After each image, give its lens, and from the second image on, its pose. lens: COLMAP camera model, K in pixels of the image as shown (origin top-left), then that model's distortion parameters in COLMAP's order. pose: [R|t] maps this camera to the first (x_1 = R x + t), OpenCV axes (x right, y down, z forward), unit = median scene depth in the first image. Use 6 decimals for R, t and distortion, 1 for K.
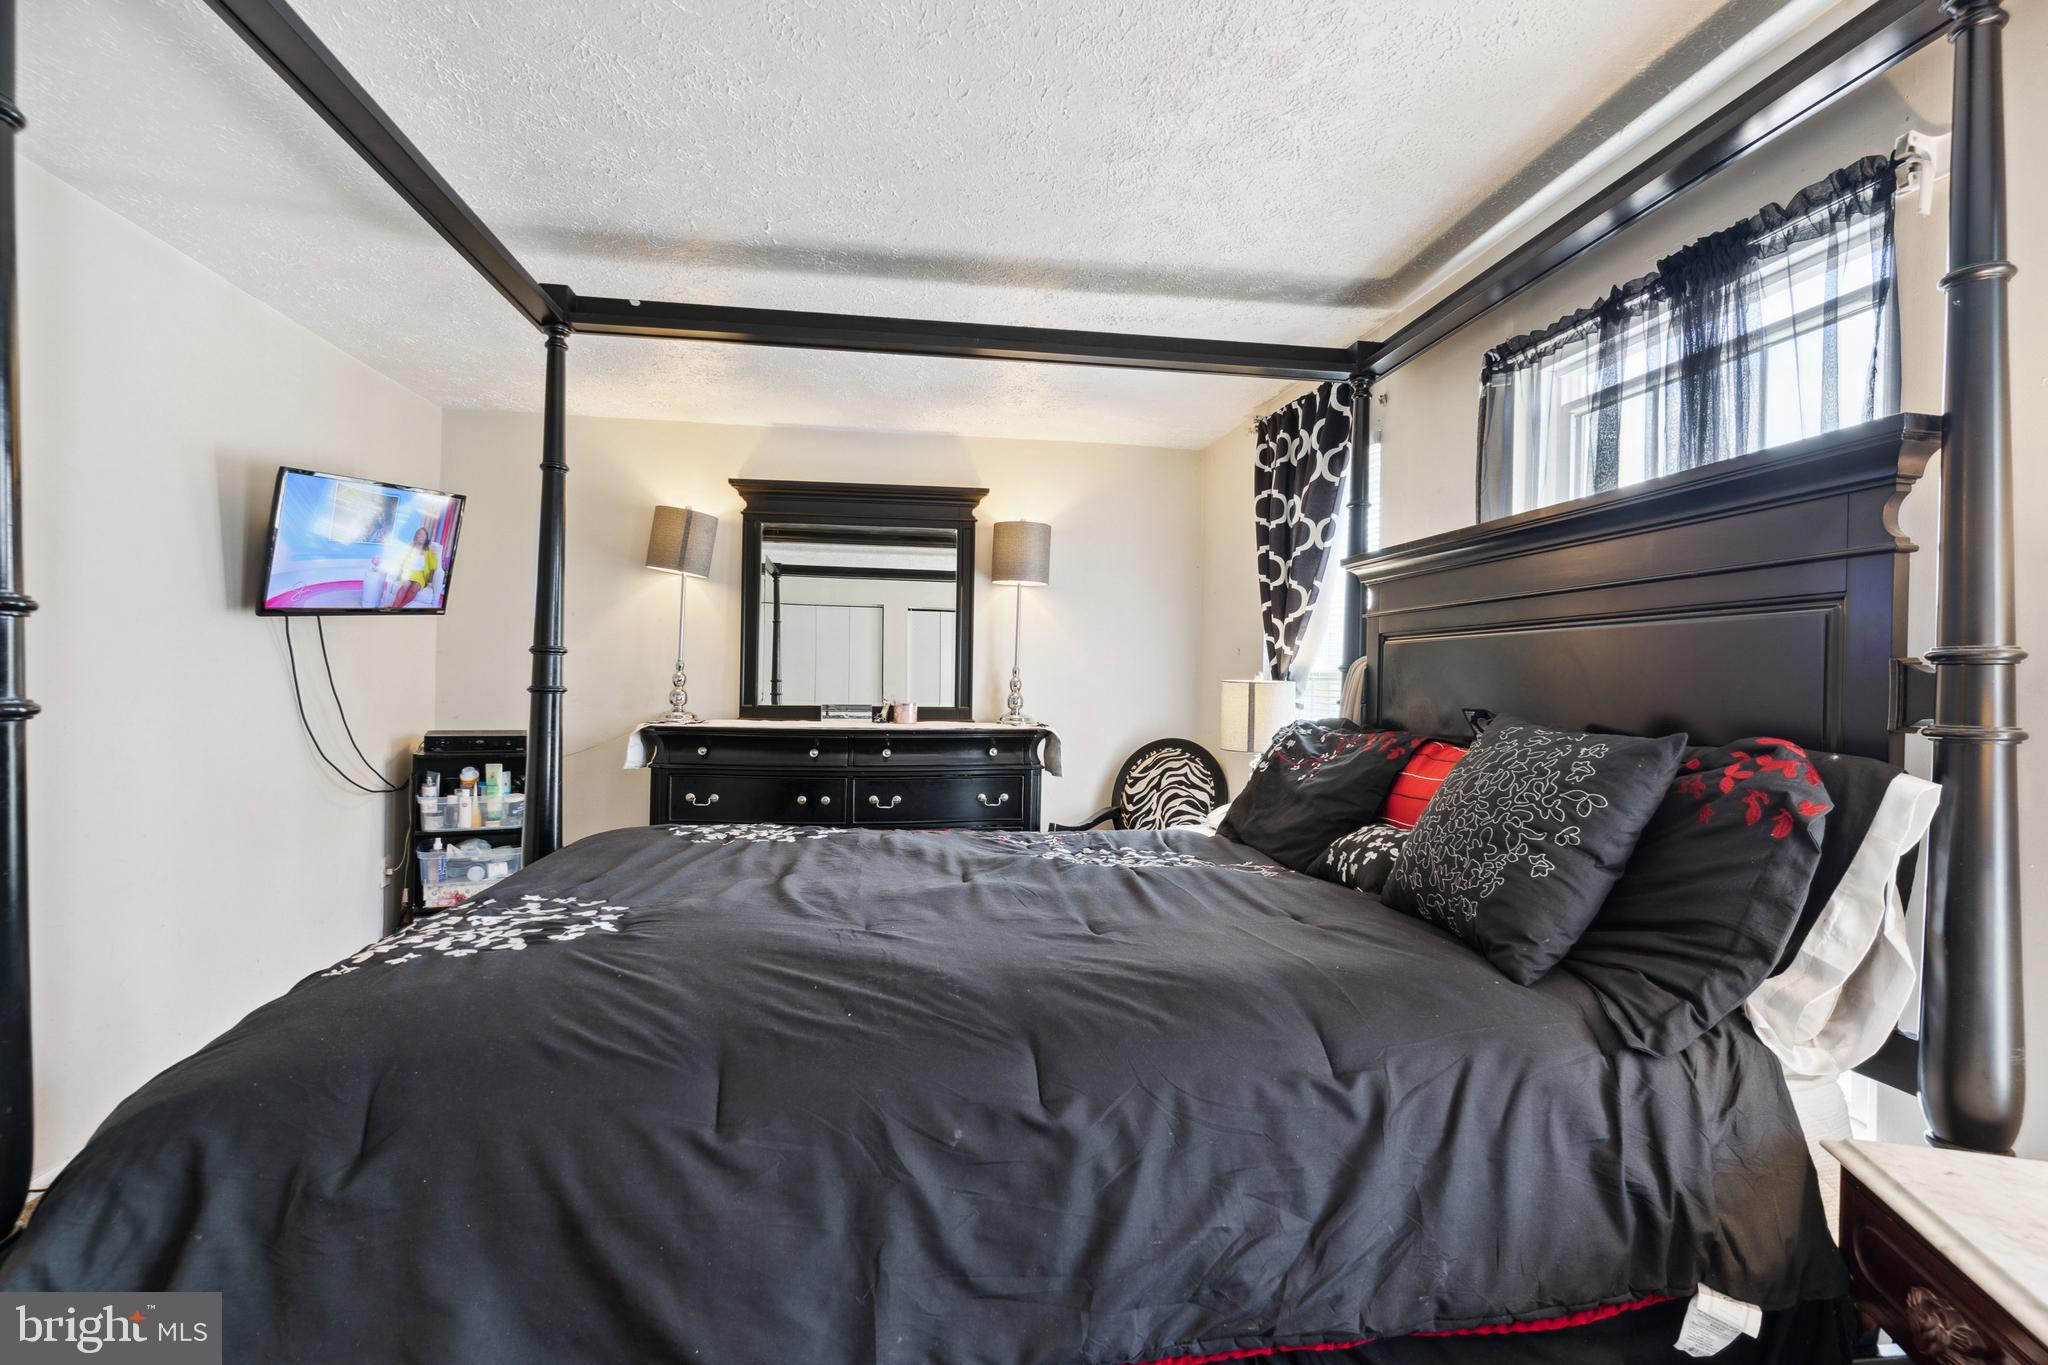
lens RADIAL K [[1001.6, 0, 1024.0], [0, 1001.6, 682.5], [0, 0, 1]] dist [0.001651, 0.001002]
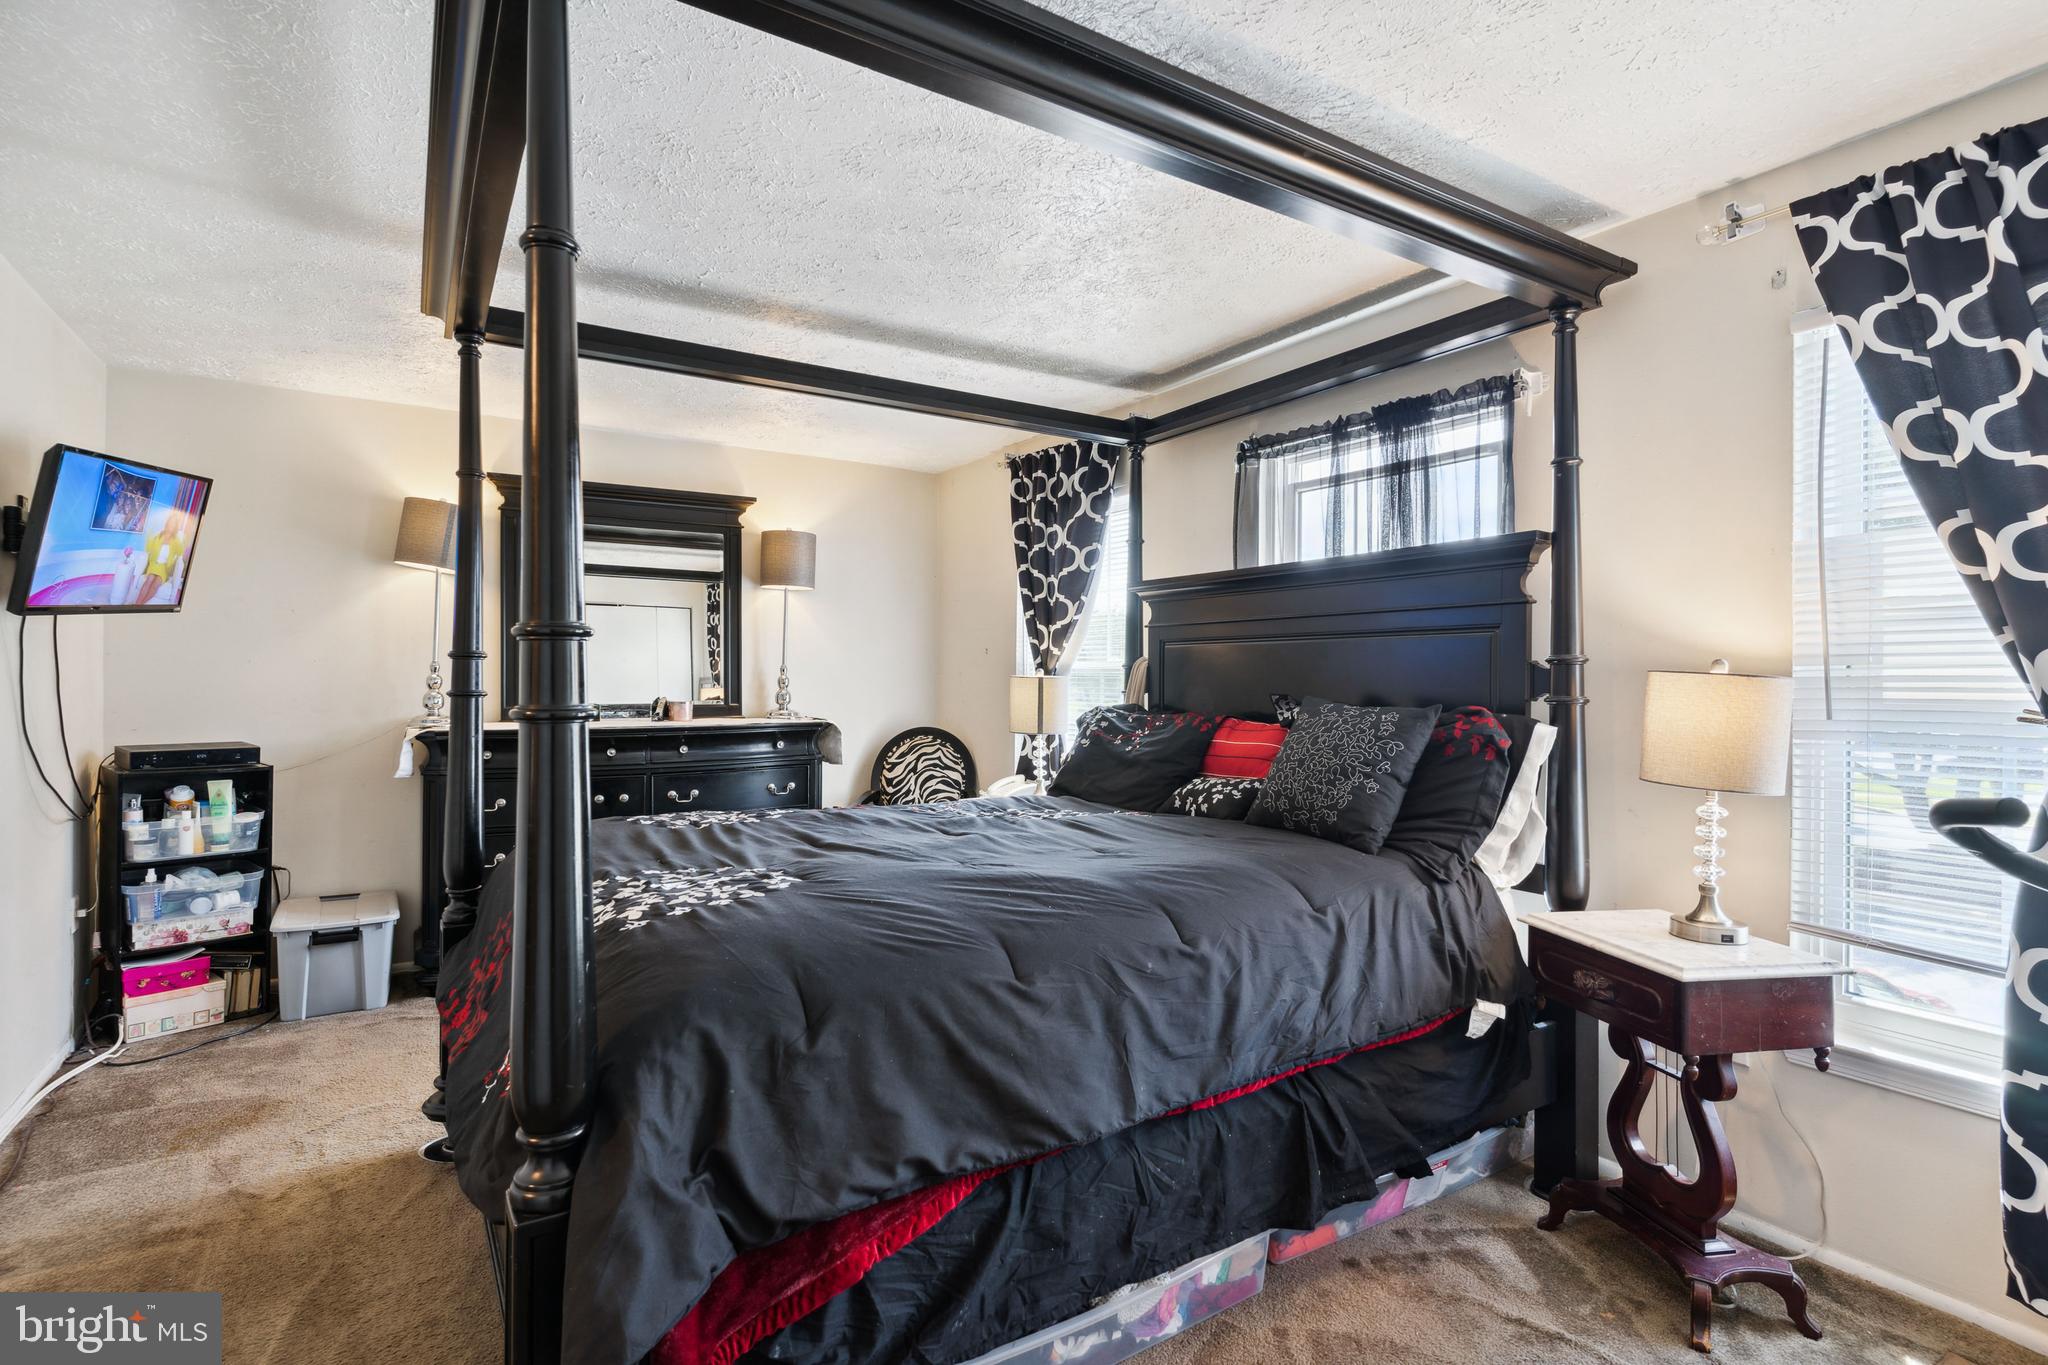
lens RADIAL K [[1006.2, 0, 1024.0], [0, 1006.2, 682.5], [0, 0, 1]] dist [0.000393, 0.001257]
pose [[0.912269, -0.015378, 0.409304, -0.406757], [0.012787, 0.999877, 0.009066, -0.007167], [-0.409393, -0.003037, 0.912353, -0.171048]]
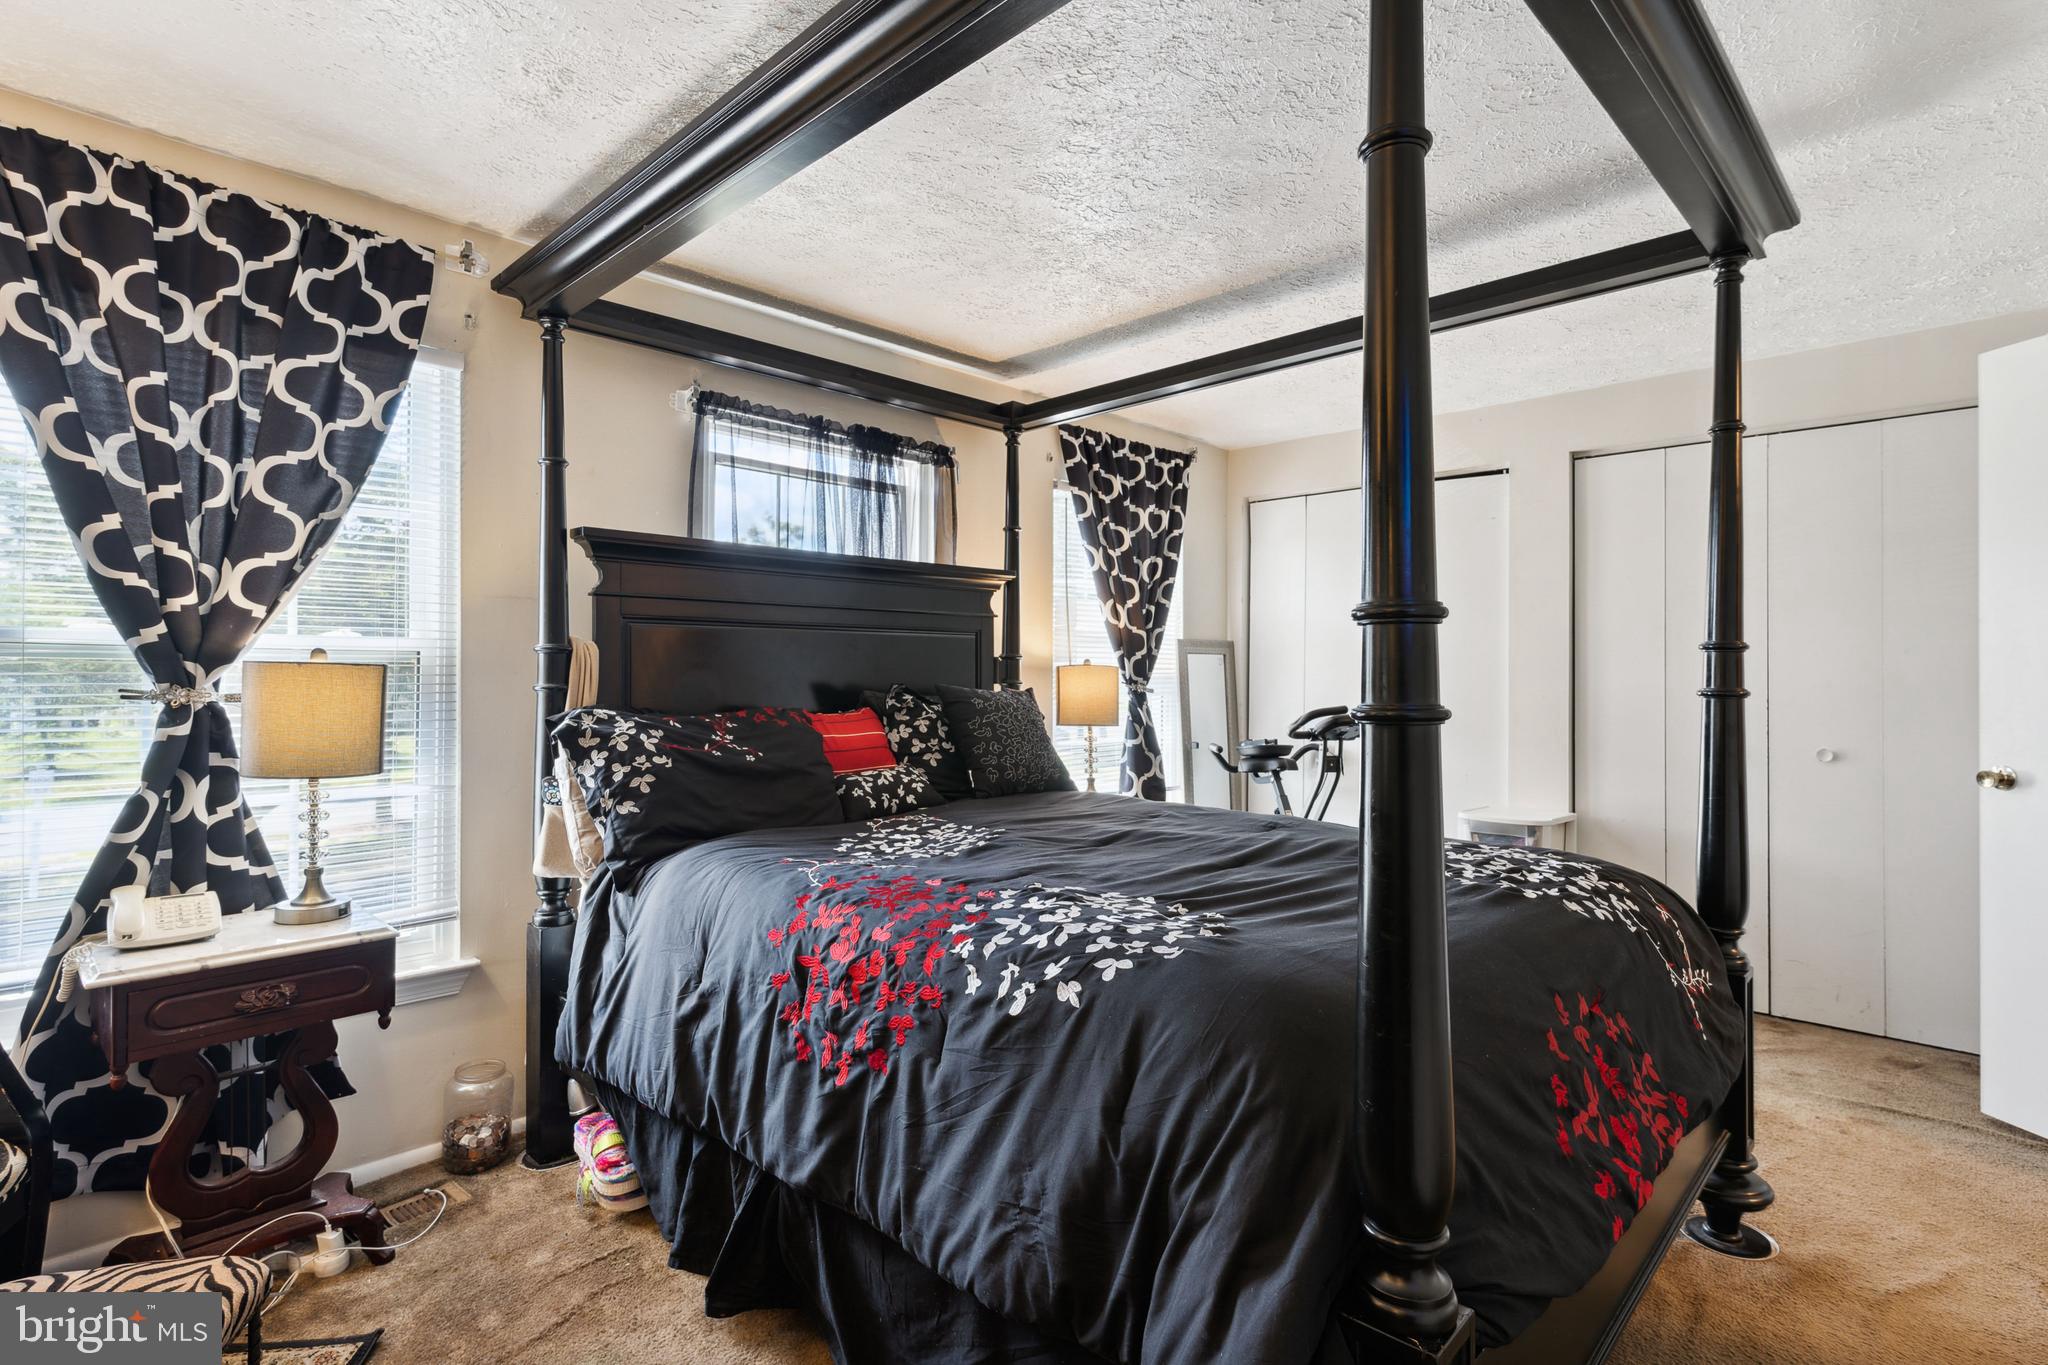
lens RADIAL K [[1003.0, 0, 1024.1], [0, 1003.0, 674.2], [0, 0, 1]] dist [0.001087, 0.001166]
pose [[-0.610947, -0.020129, 0.791416, -0.734100], [-0.012091, 0.999797, 0.016095, -0.012354], [-0.791579, 0.000265, -0.611066, 1.438401]]
